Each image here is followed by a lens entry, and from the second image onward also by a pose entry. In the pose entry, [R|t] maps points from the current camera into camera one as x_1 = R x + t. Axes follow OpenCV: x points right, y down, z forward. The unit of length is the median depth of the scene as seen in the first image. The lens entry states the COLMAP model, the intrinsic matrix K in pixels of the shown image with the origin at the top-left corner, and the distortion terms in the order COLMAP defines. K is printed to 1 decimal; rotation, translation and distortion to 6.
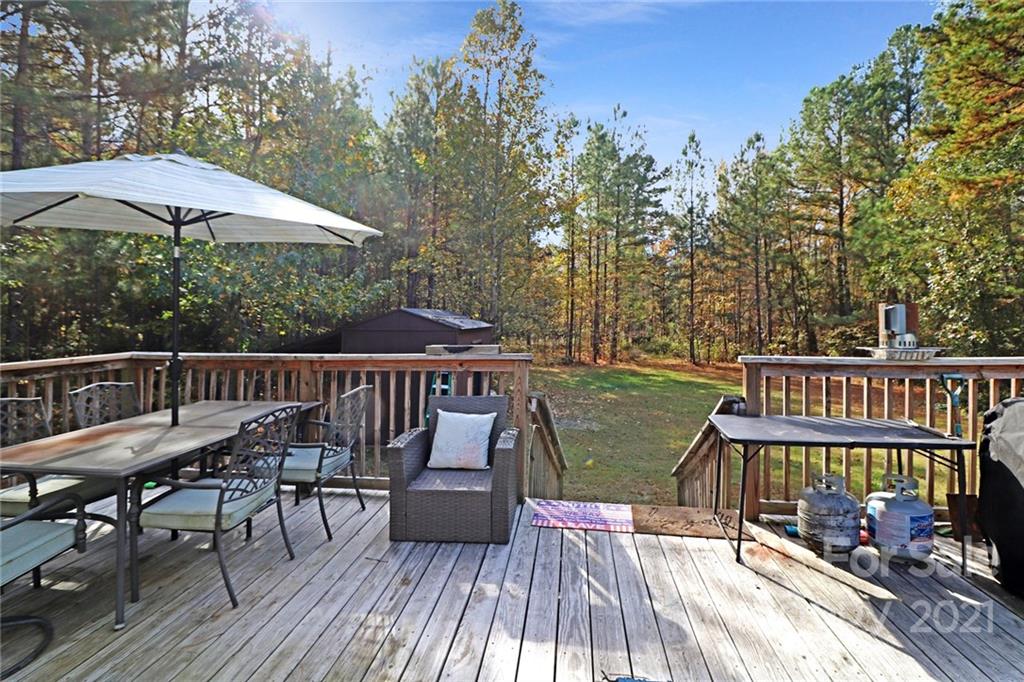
lens RADIAL K [[472.1, 0, 511.6], [0, 472.1, 328.7], [0, 0, 1]] dist [-0.032222, 0.000238]
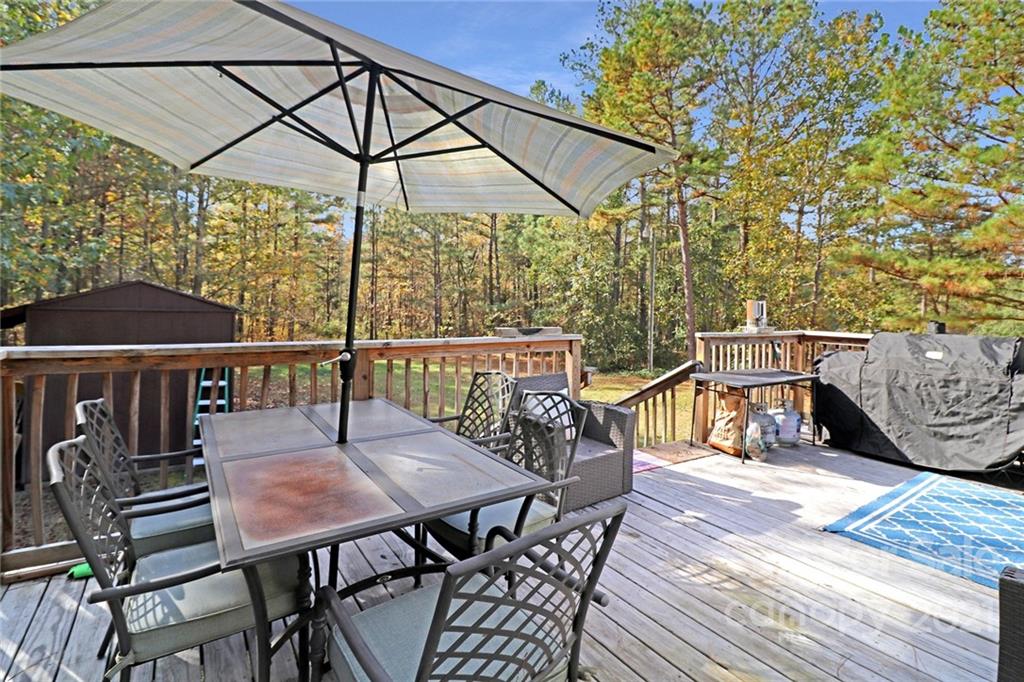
lens RADIAL K [[472.1, 0, 511.6], [0, 472.1, 328.7], [0, 0, 1]] dist [-0.032222, 0.000238]
pose [[0.761680, -0.010828, 0.647863, -0.942635], [-0.011283, 0.999487, 0.029970, 0.008121], [-0.647855, -0.030137, 0.761168, 0.274635]]
